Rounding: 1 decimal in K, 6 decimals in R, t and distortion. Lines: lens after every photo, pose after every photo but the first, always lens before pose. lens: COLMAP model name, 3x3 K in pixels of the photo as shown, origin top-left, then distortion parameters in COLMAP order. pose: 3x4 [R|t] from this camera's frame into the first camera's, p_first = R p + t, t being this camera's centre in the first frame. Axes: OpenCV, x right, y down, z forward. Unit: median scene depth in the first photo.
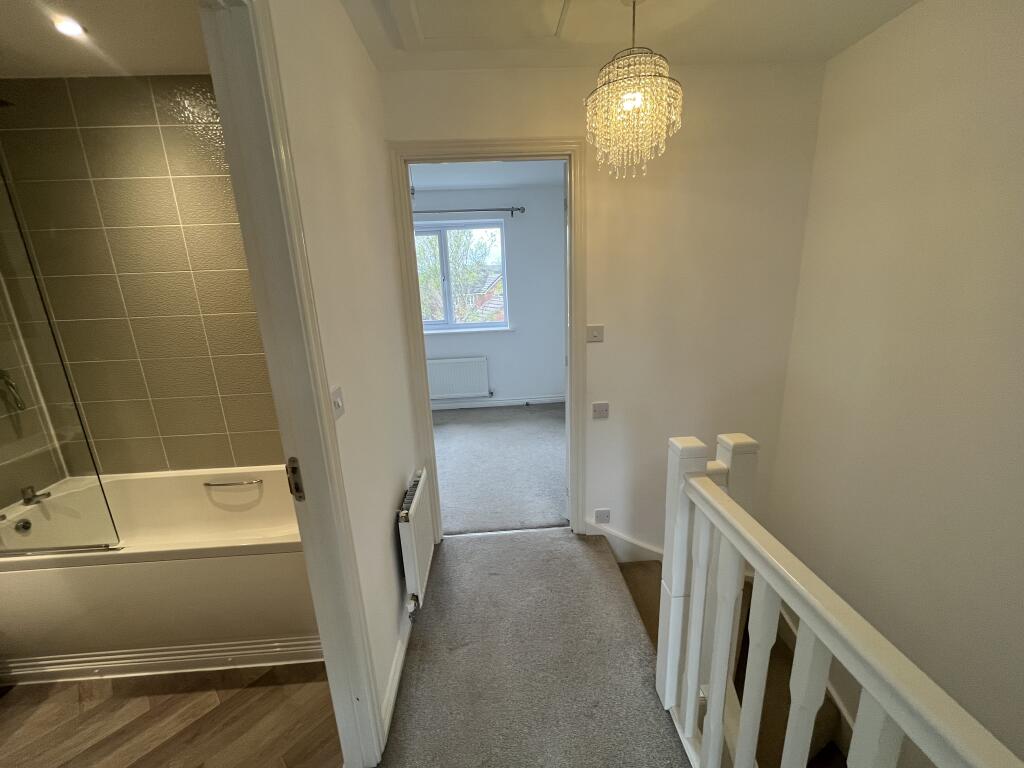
lens RADIAL K [[413.3, 0, 511.6], [0, 413.3, 381.9], [0, 0, 1]] dist [-0.005061, 0.000333]
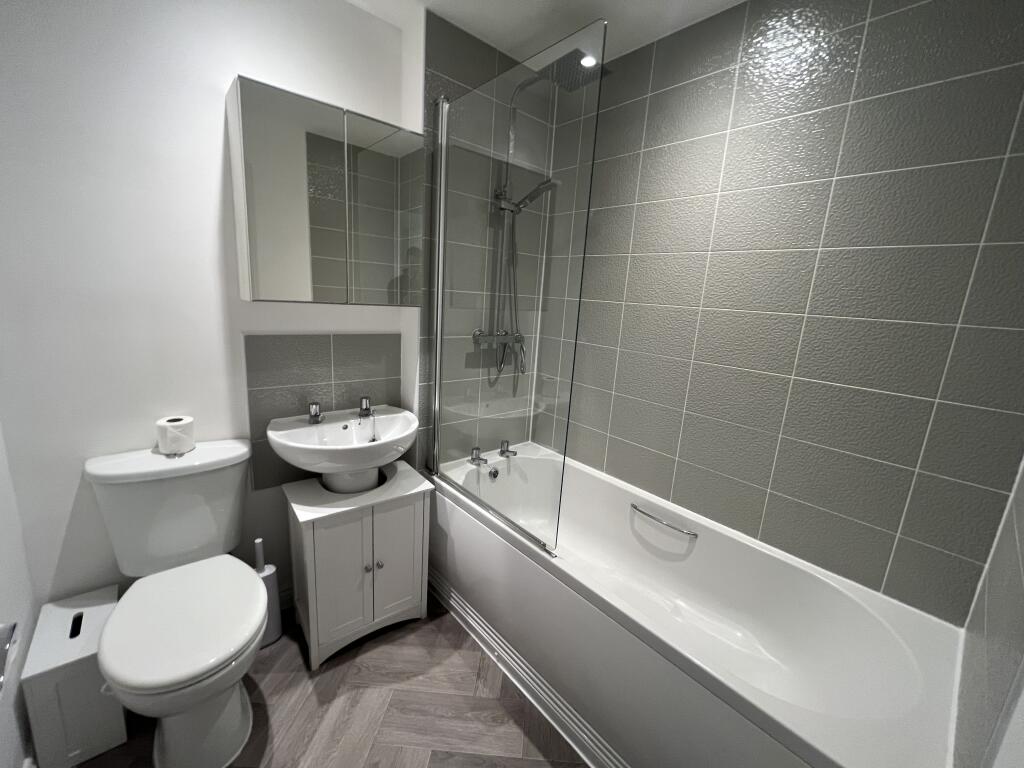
lens RADIAL K [[413.3, 0, 512.1], [0, 413.3, 385.9], [0, 0, 1]] dist [-0.005061, 0.000333]
pose [[0.608831, 0.243853, -0.754891, -0.354134], [-0.284853, 0.955322, 0.078860, 0.020772], [0.740394, 0.167020, 0.651092, 0.254210]]
